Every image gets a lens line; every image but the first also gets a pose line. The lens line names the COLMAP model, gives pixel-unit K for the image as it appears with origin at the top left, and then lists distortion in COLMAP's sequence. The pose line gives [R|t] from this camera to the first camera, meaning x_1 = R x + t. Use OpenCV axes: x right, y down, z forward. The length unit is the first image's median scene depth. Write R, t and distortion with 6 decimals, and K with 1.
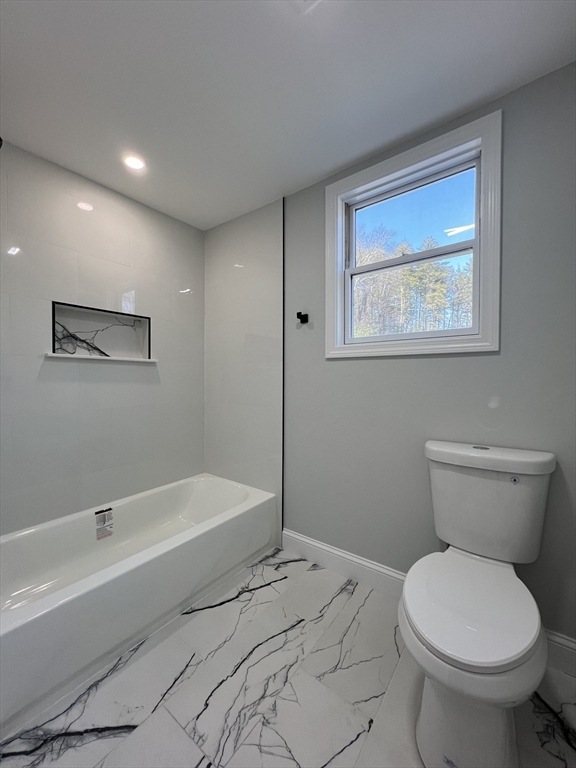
lens RADIAL K [[308.1, 0, 284.7], [0, 308.1, 380.3], [0, 0, 1]] dist [-0.002806, 0.001127]
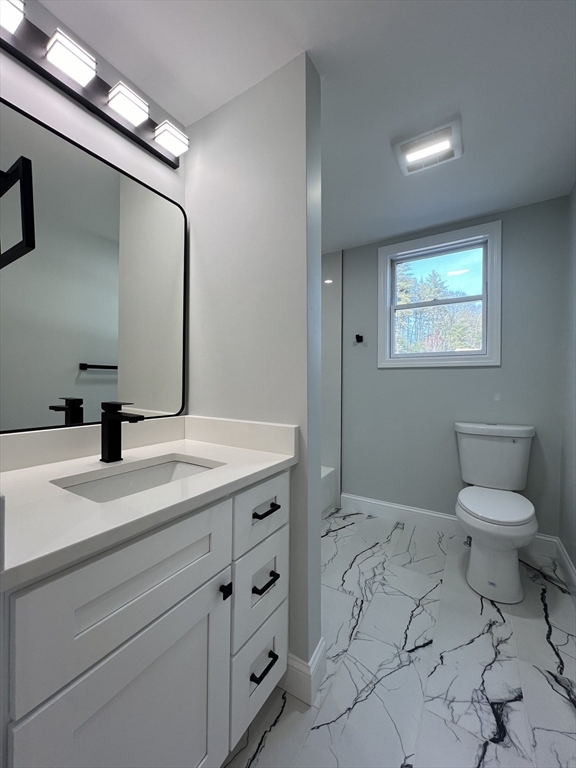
lens RADIAL K [[308.1, 0, 285.2], [0, 308.1, 380.1], [0, 0, 1]] dist [-0.002806, 0.001127]
pose [[0.994975, 0.003334, 0.100066, -0.436325], [-0.001961, 0.999903, -0.013811, 0.005135], [-0.100102, 0.013545, 0.994885, -0.367884]]
